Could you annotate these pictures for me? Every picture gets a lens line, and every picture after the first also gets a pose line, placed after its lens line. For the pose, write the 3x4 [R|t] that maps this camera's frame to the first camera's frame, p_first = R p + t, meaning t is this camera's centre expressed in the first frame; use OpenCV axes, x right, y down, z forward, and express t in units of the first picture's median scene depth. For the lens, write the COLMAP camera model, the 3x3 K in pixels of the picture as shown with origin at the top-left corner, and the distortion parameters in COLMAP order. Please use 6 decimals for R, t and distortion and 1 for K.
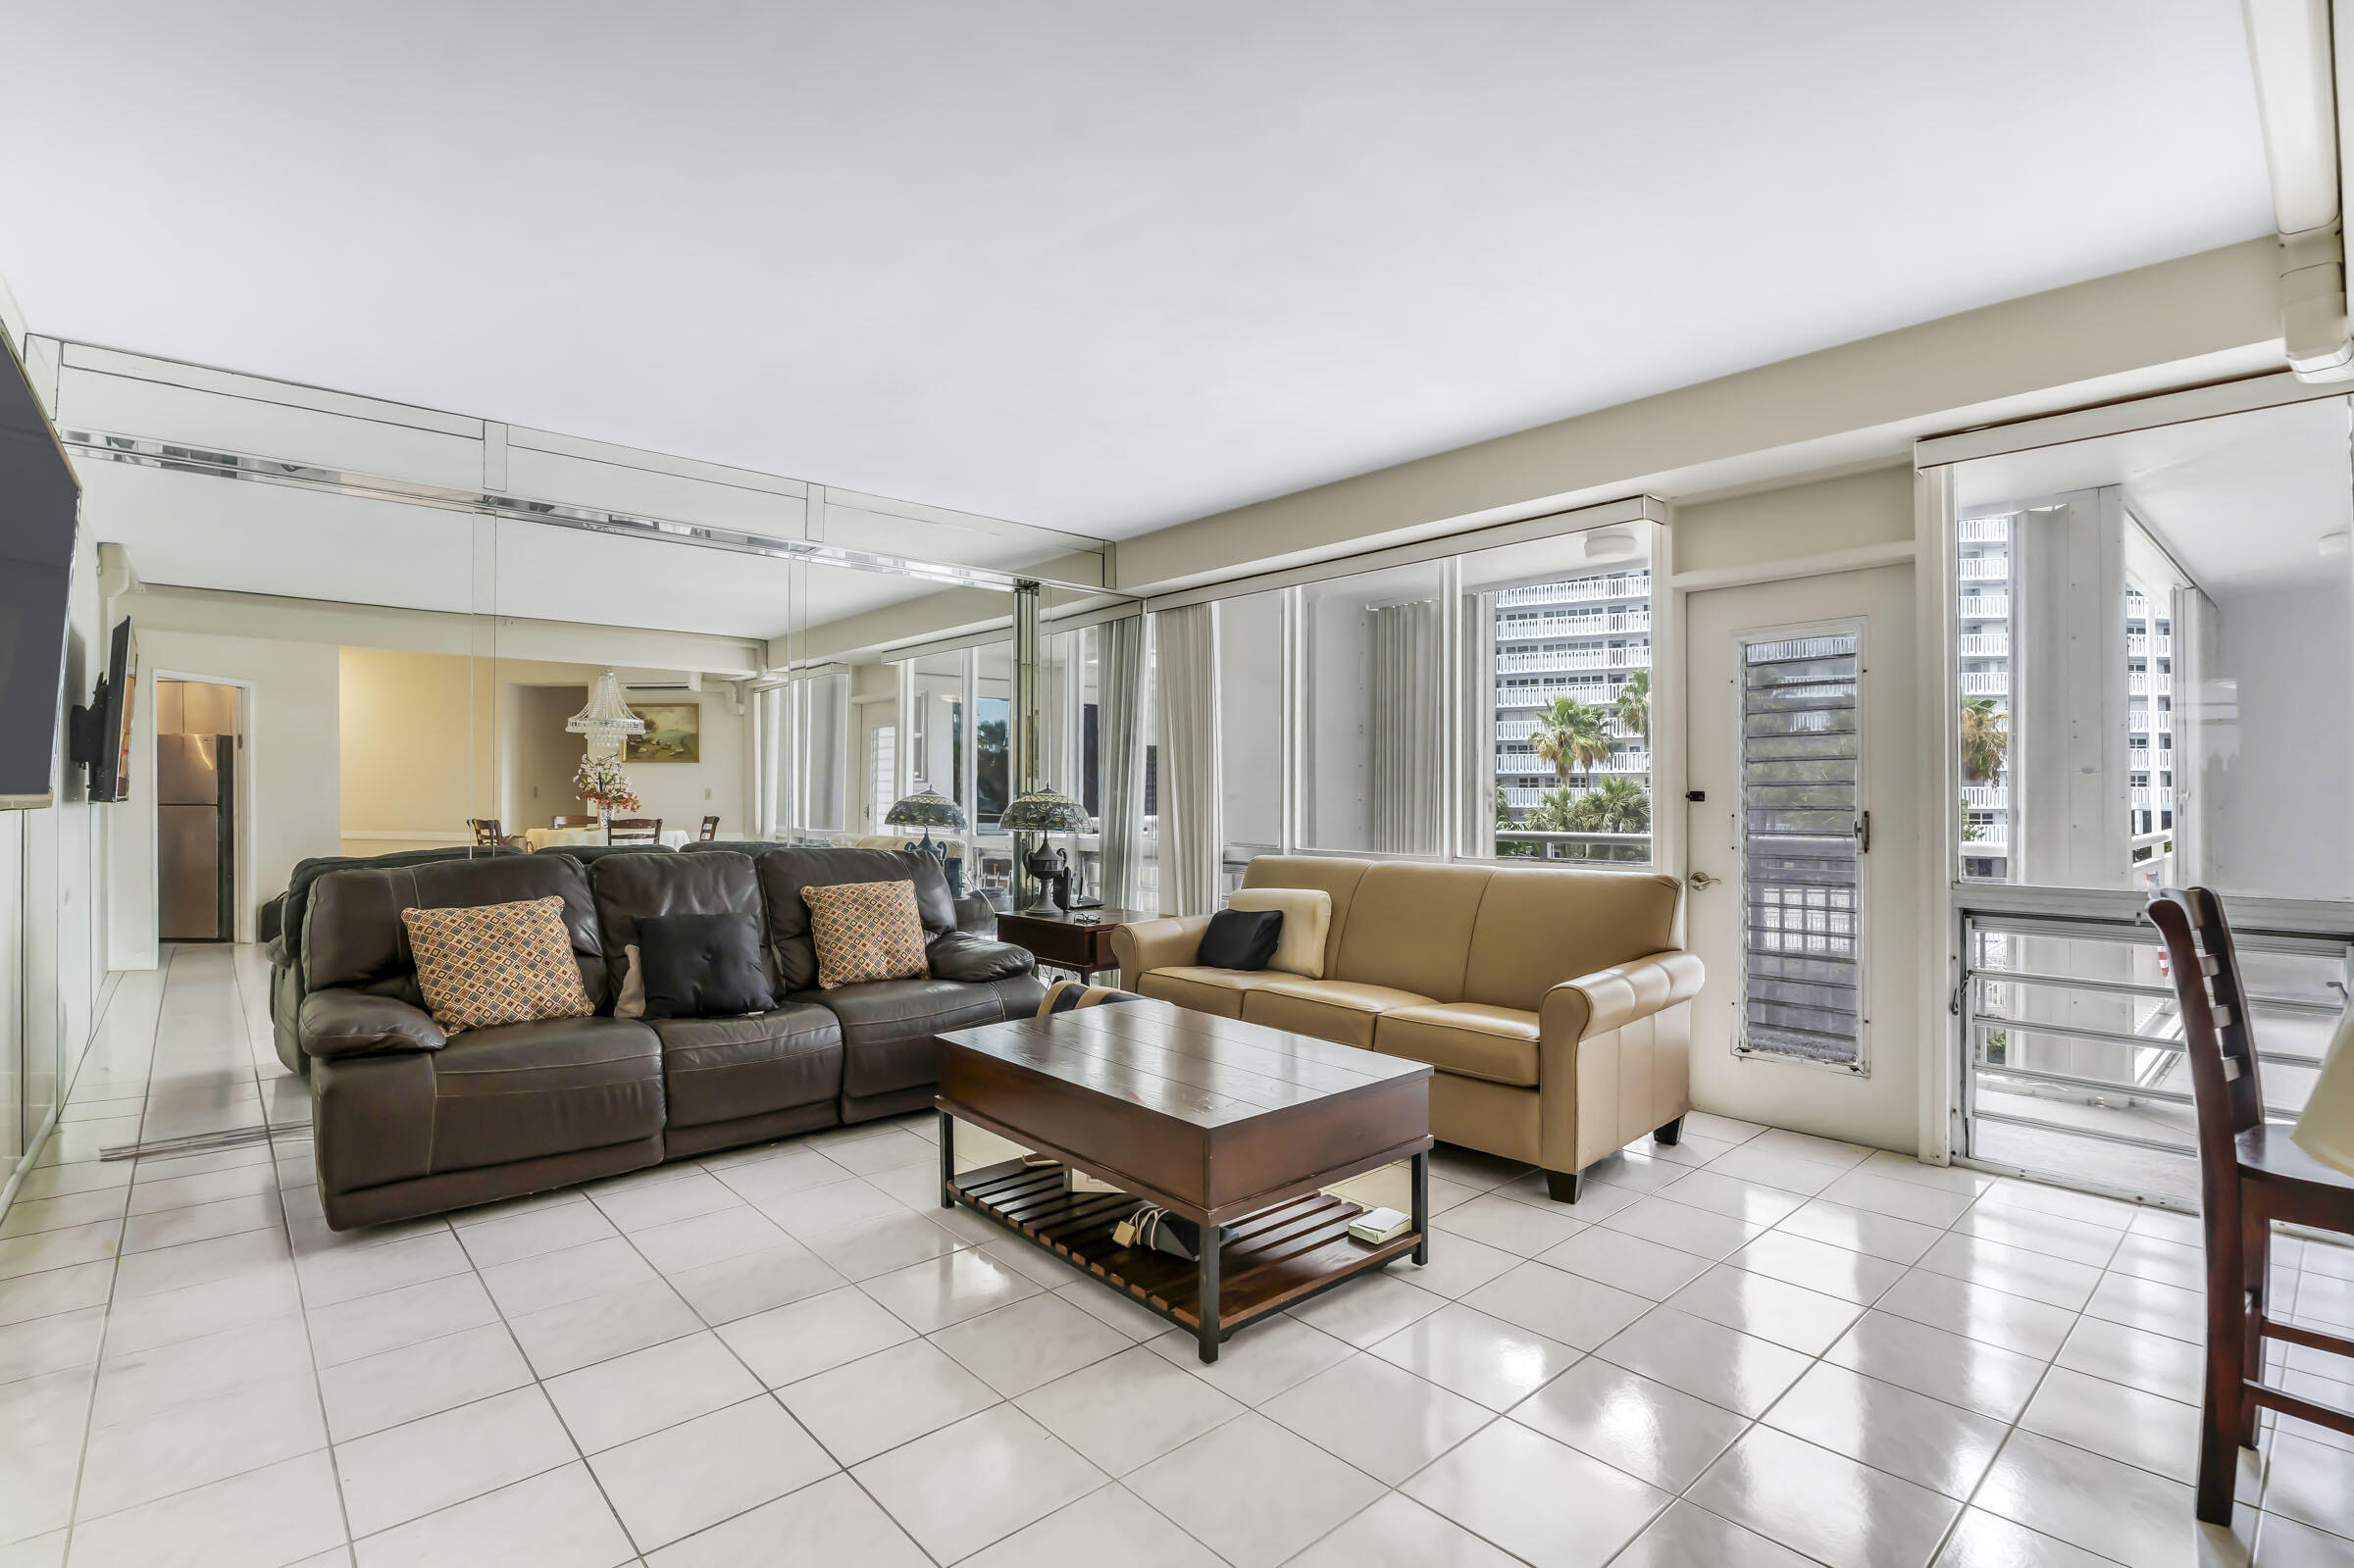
lens RADIAL K [[1091.6, 0, 1174.3], [0, 1091.6, 786.1], [0, 0, 1]] dist [-0.016214, -0.000685]
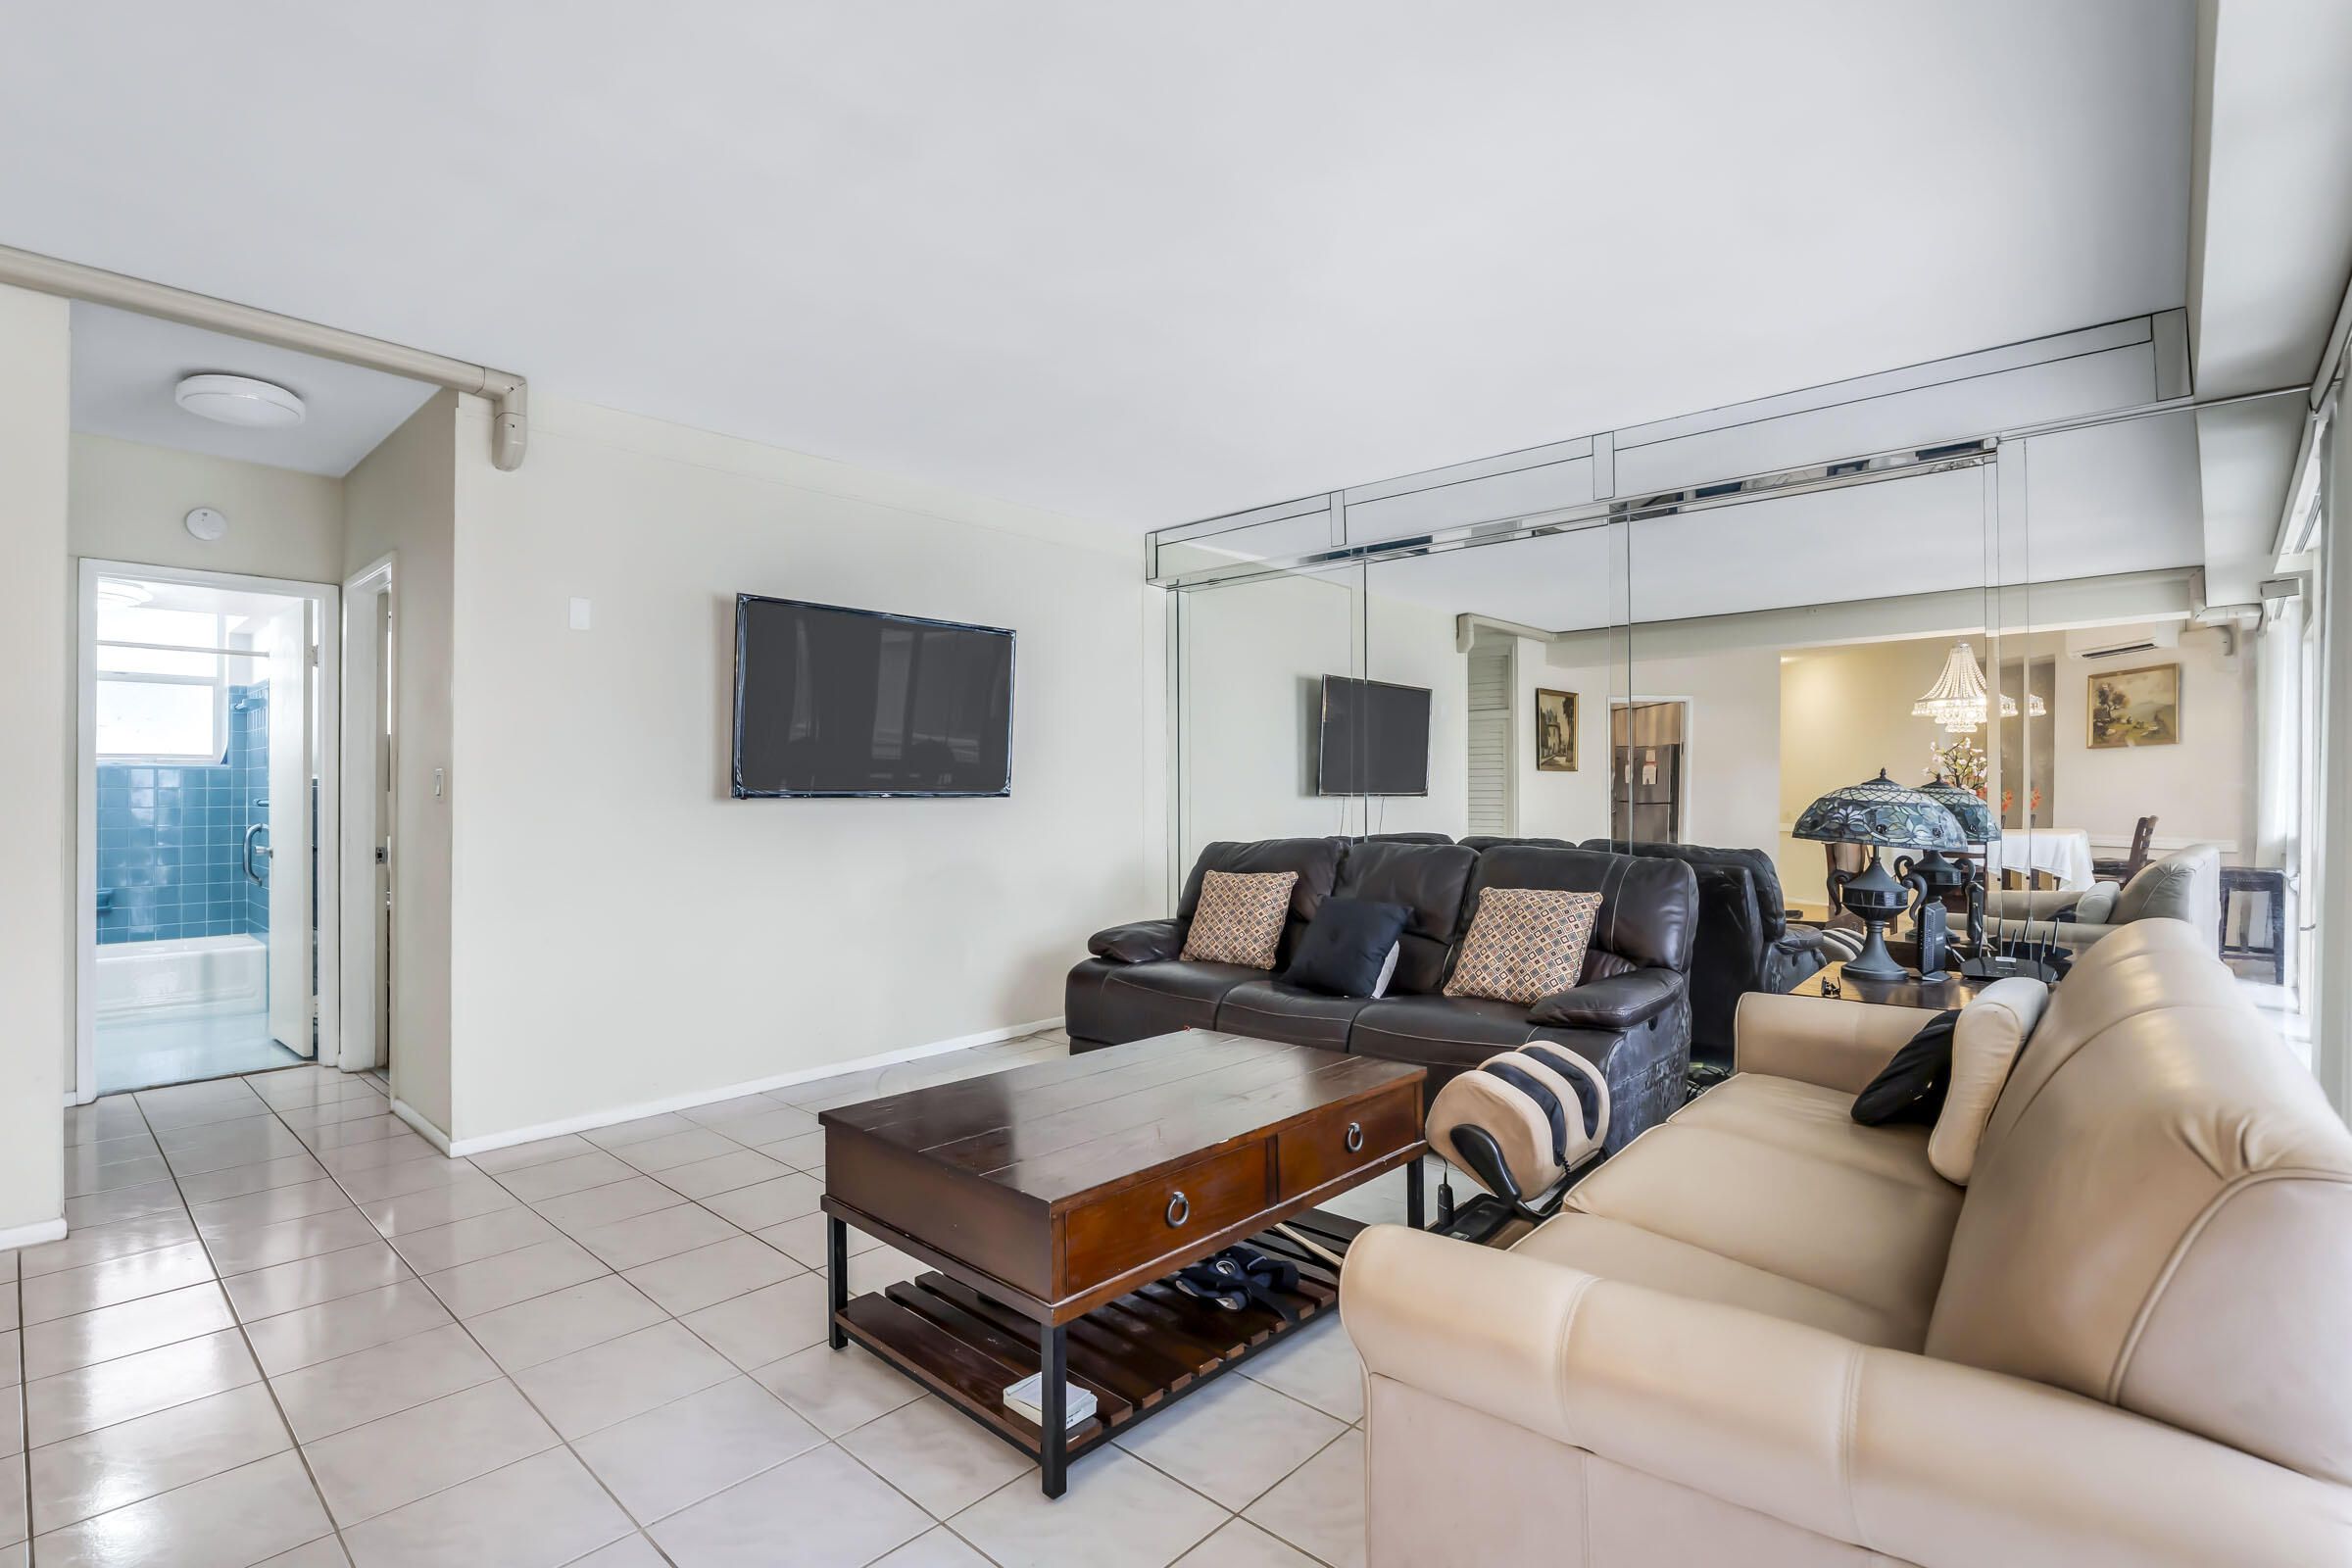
lens RADIAL K [[1090.8, 0, 1178.3], [0, 1090.8, 795.1], [0, 0, 1]] dist [-0.016214, -0.000685]
pose [[0.093167, -0.001840, -0.995649, 0.227791], [0.009798, 0.999952, -0.000931, 0.006679], [0.995602, -0.009669, 0.093180, 0.277728]]
